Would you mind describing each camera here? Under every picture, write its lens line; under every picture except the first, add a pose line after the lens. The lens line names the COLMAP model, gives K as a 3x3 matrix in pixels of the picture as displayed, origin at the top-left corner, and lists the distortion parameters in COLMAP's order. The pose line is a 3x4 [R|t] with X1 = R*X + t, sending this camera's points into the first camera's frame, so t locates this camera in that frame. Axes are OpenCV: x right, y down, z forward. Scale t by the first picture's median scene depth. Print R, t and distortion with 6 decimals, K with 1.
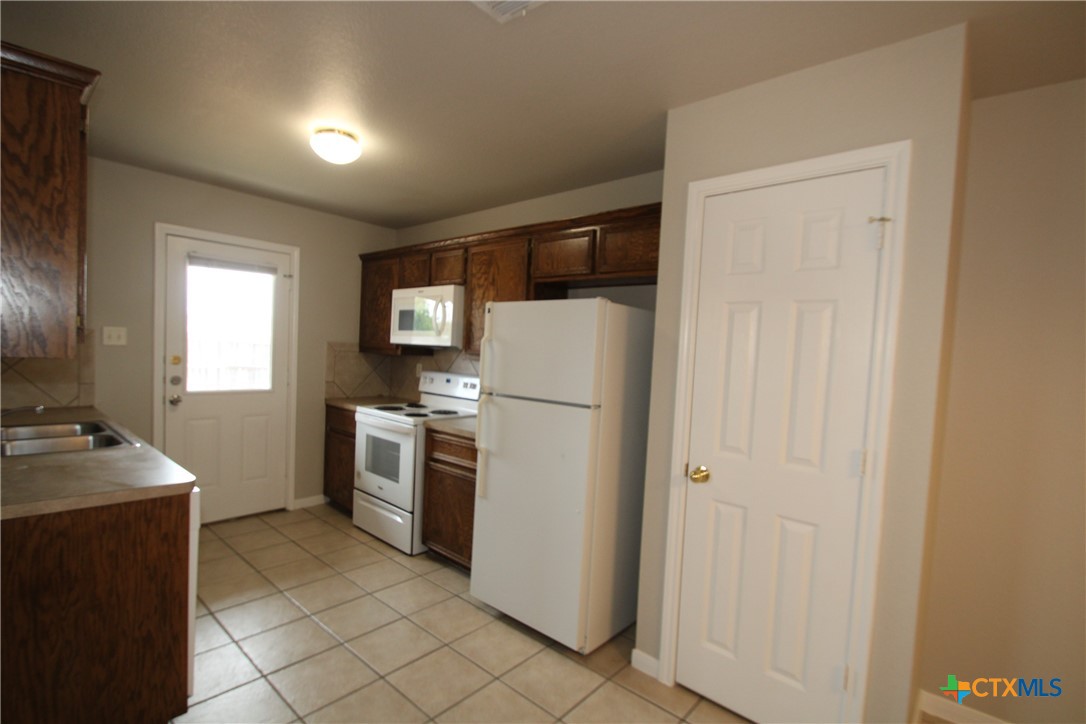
lens RADIAL K [[505.8, 0, 537.1], [0, 505.8, 373.3], [0, 0, 1]] dist [0.015154, -0.019323]
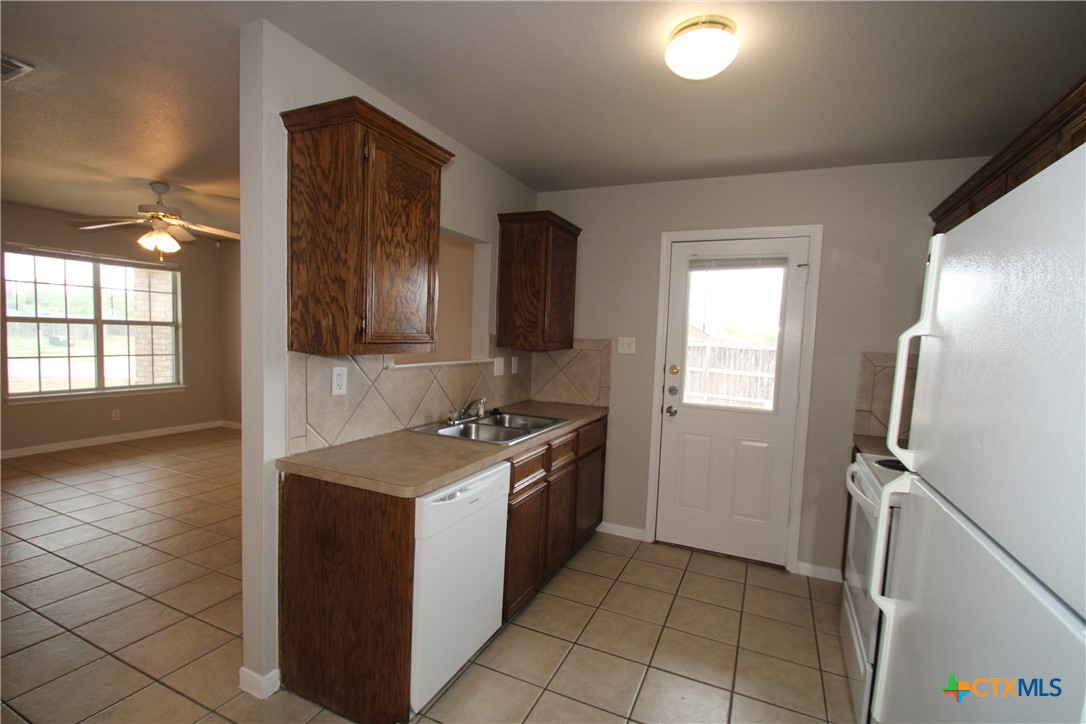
lens RADIAL K [[506.7, 0, 535.7], [0, 506.7, 373.4], [0, 0, 1]] dist [0.008701, -0.013242]
pose [[0.291825, 0.036581, -0.955772, 0.149105], [-0.071818, 0.997286, 0.016241, -0.016504], [0.953772, 0.063902, 0.293660, 0.481871]]
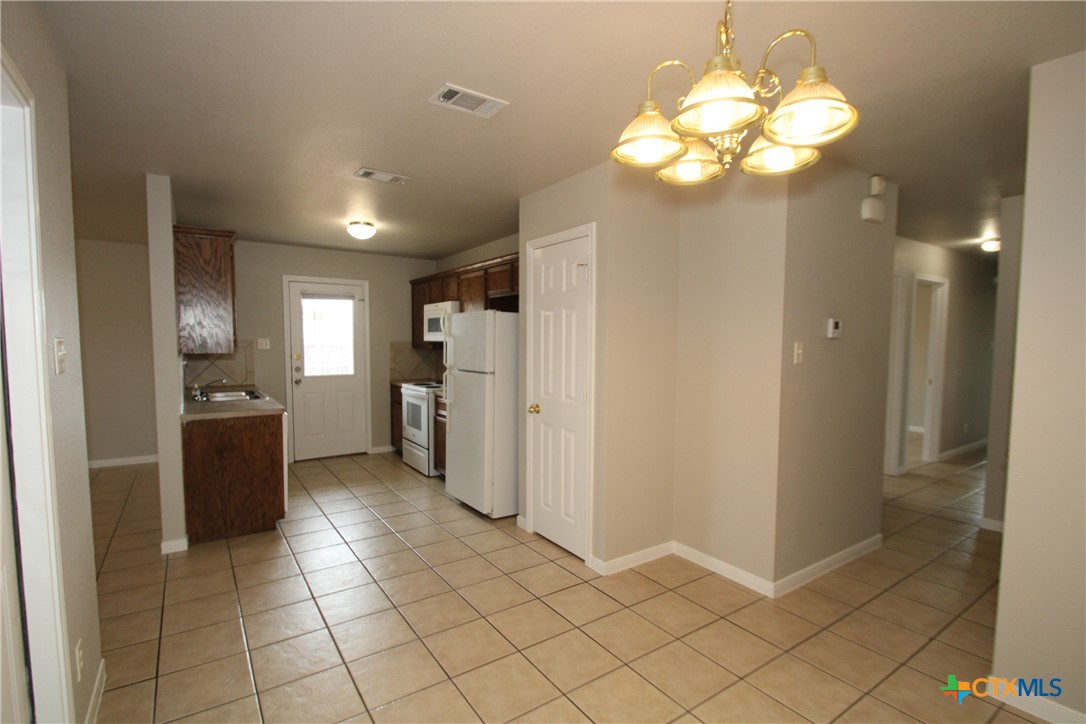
lens RADIAL K [[506.7, 0, 535.7], [0, 506.7, 373.4], [0, 0, 1]] dist [0.008701, -0.013242]
pose [[0.968476, -0.026803, -0.247661, 0.467196], [0.029737, 0.999525, 0.008111, 0.039051], [0.247326, -0.015220, 0.968813, -0.426785]]
